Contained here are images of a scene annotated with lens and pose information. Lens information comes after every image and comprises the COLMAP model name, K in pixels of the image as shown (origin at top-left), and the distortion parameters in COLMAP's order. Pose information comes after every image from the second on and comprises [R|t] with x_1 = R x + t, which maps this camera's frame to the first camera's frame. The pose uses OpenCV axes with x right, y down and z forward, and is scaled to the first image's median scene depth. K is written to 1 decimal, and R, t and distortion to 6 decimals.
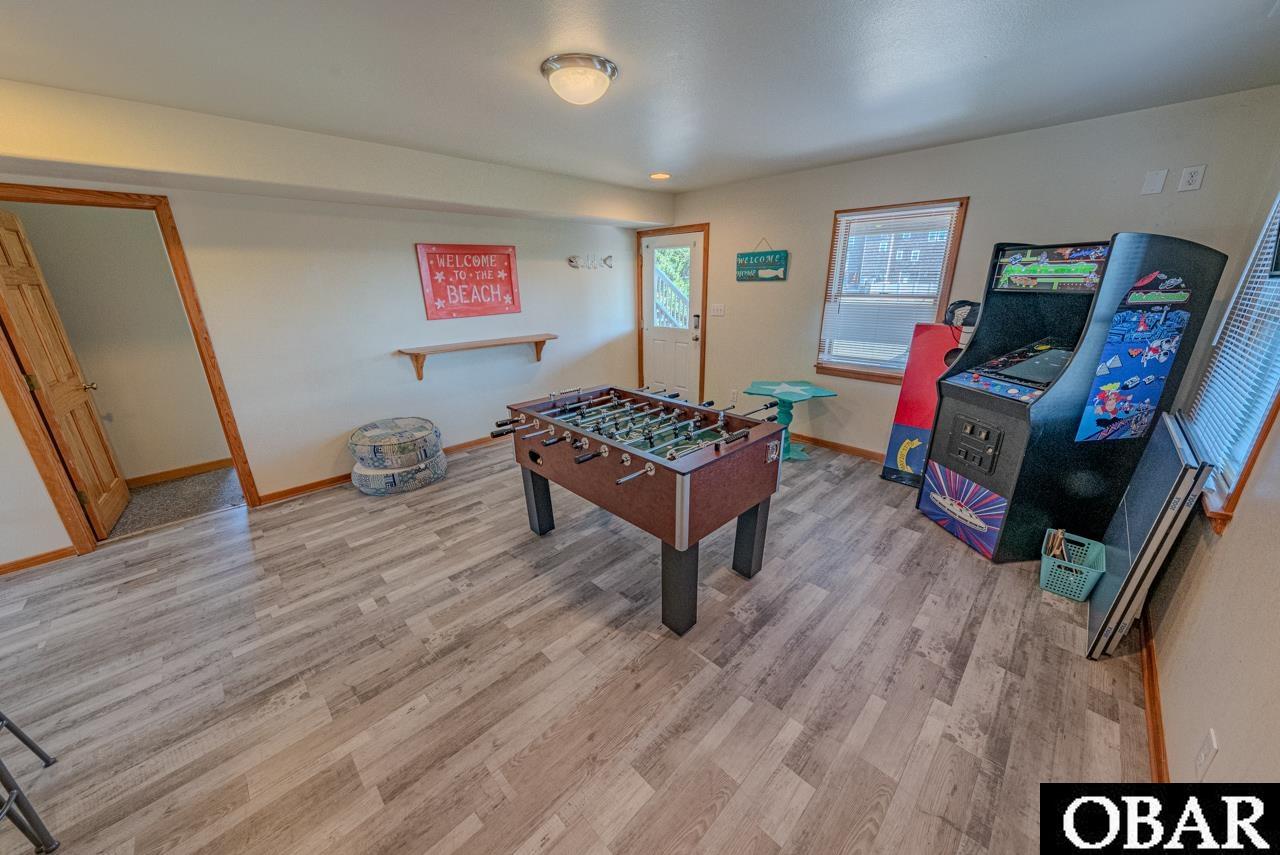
lens RADIAL K [[447.2, 0, 636.1], [0, 447.2, 427.0], [0, 0, 1]] dist [-0.002498, -0.000162]
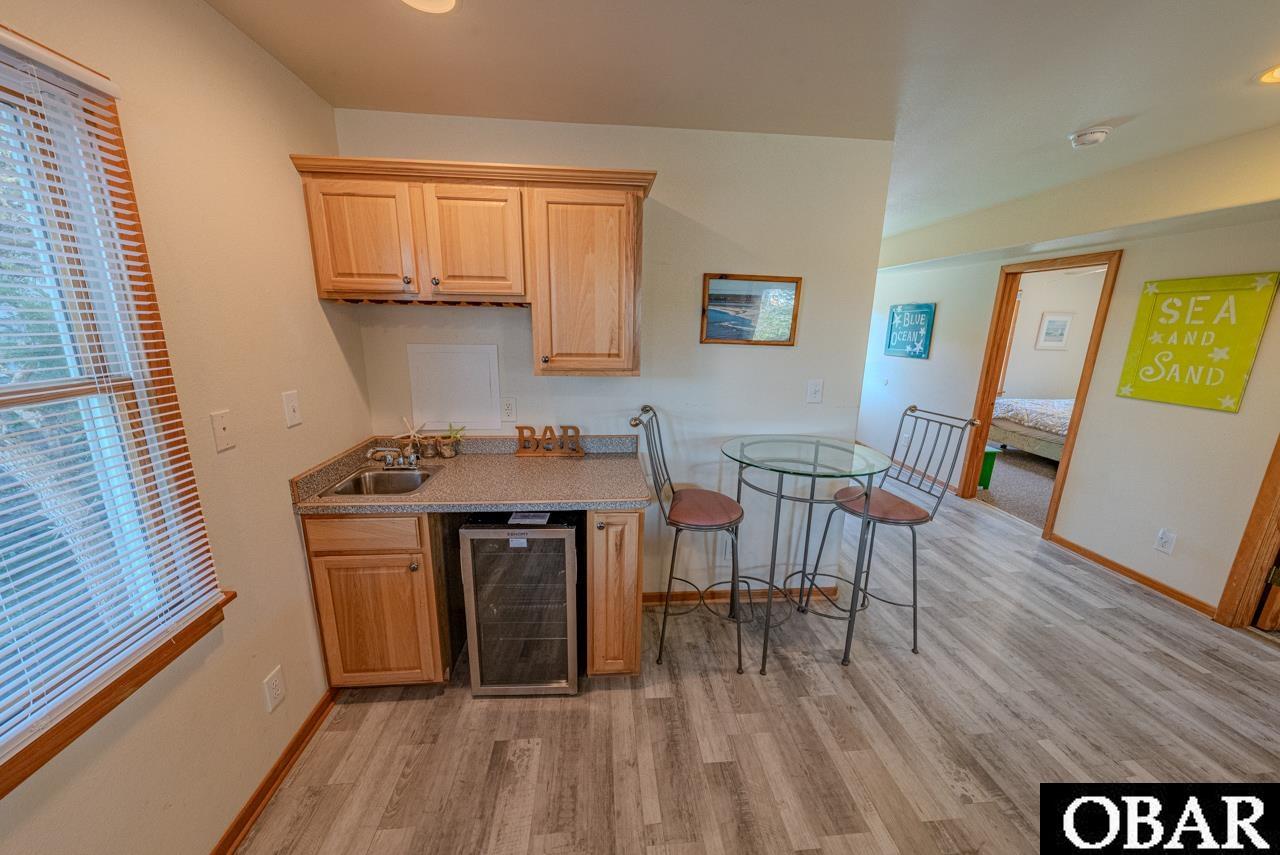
lens RADIAL K [[447.2, 0, 636.7], [0, 447.2, 423.2], [0, 0, 1]] dist [-0.002498, -0.000162]
pose [[-0.638032, 0.178067, -0.749138, 0.128870], [-0.250135, 0.872201, 0.420355, -0.169467], [0.728250, 0.455585, -0.511951, 0.474293]]
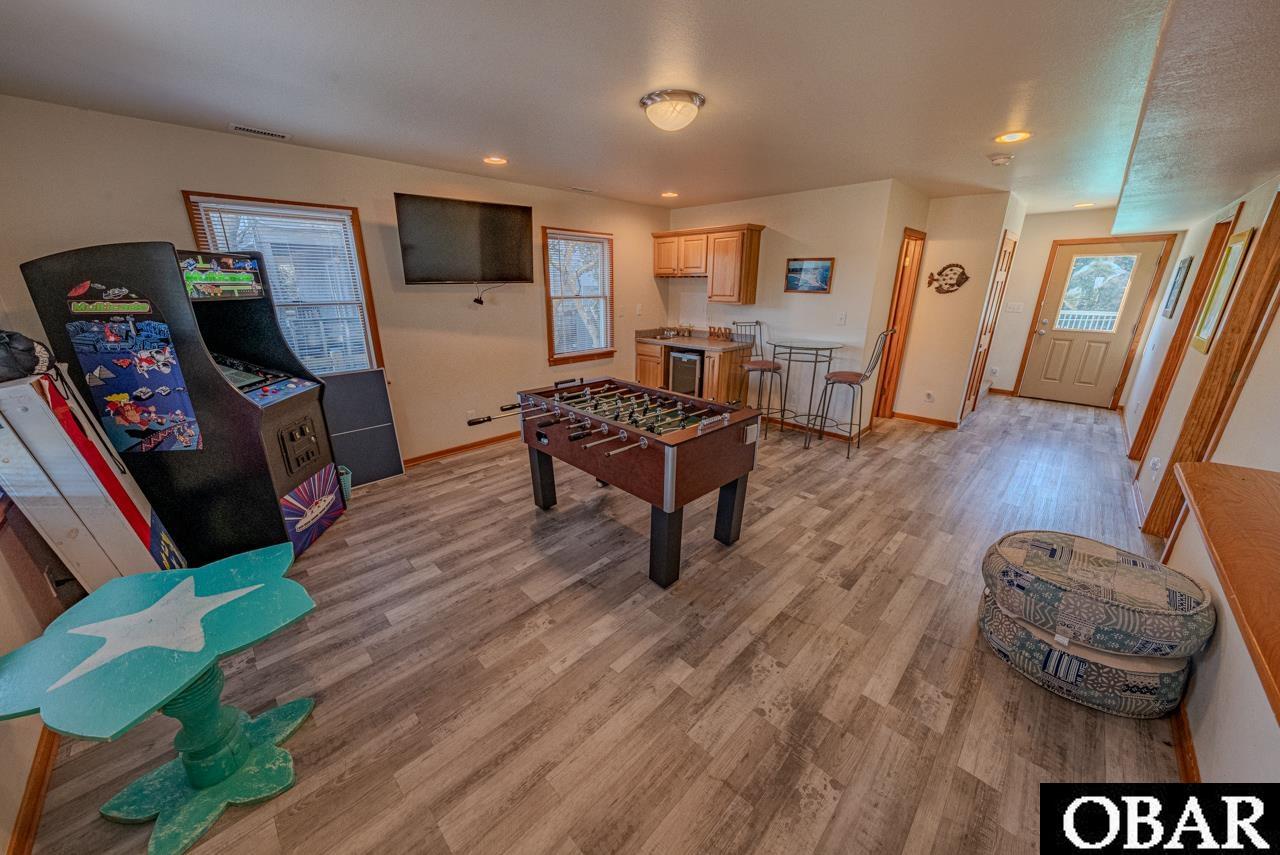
lens RADIAL K [[447.2, 0, 638.2], [0, 447.2, 429.5], [0, 0, 1]] dist [-0.002498, -0.000162]
pose [[-0.999890, 0.014641, -0.002372, -0.023776], [0.010400, 0.806101, 0.591687, -0.643721], [0.010575, 0.591597, -0.806164, 1.966730]]
